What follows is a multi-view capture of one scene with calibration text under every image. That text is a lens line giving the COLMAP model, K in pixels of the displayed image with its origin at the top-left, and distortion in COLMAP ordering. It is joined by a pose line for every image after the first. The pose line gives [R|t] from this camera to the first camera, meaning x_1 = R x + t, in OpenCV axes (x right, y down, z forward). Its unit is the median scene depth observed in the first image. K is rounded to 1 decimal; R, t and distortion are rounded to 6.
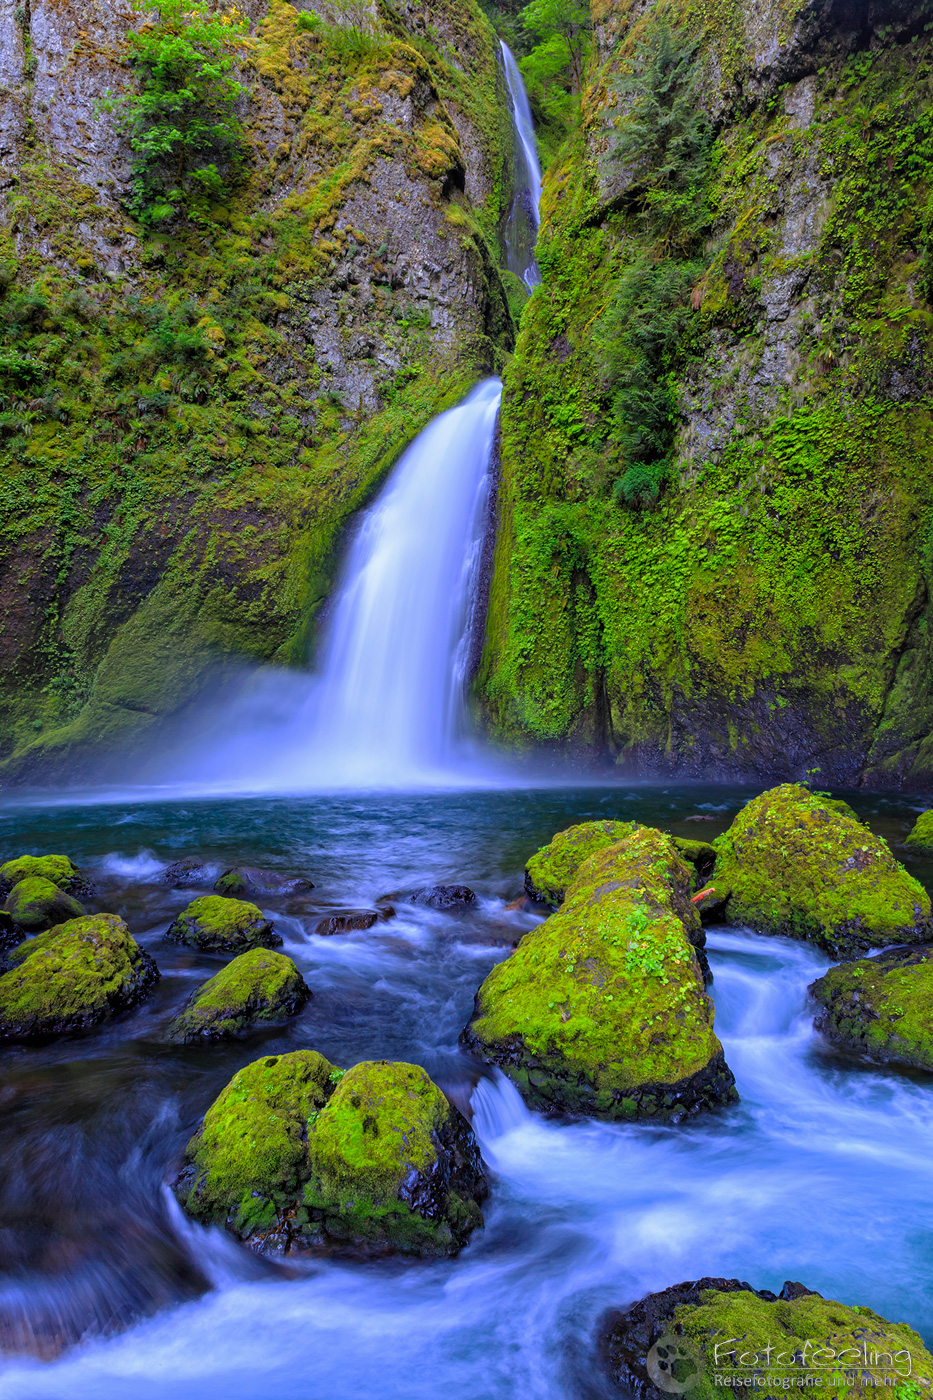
lens RADIAL K [[1104.3, 0, 377.9], [0, 1104.3, 699.6], [0, 0, 1]] dist [-0.007221, -0.001822]
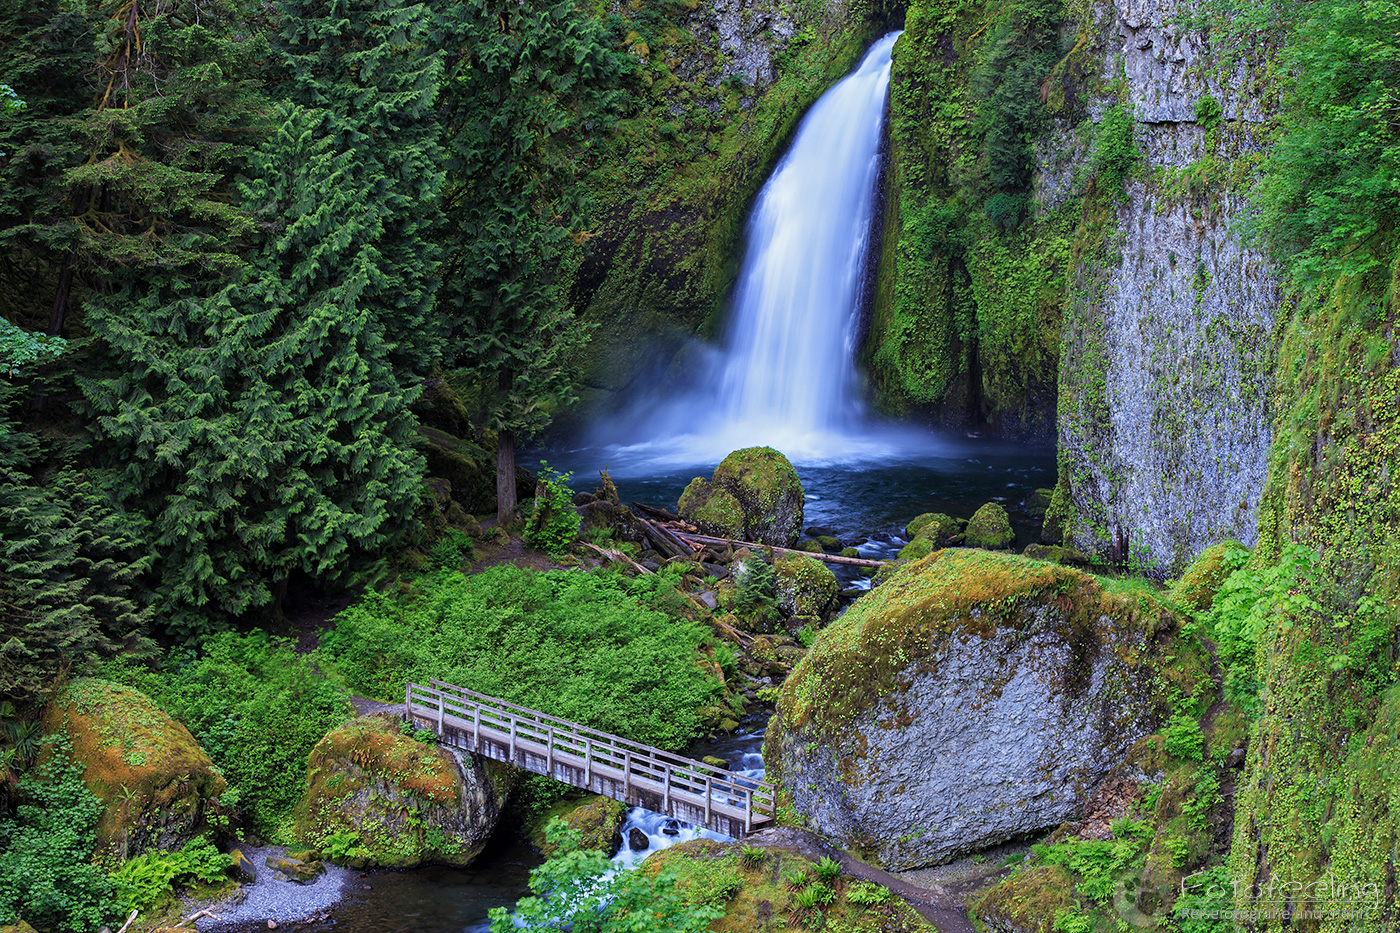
lens RADIAL K [[1104.3, 0, 683.8], [0, 1104.3, 462.6], [0, 0, 1]] dist [-0.007221, -0.001822]
pose [[0.997830, 0.008459, -0.065304, -0.025493], [-0.001091, 0.993703, 0.112042, -0.033621], [0.065841, -0.111727, 0.991555, -0.187437]]
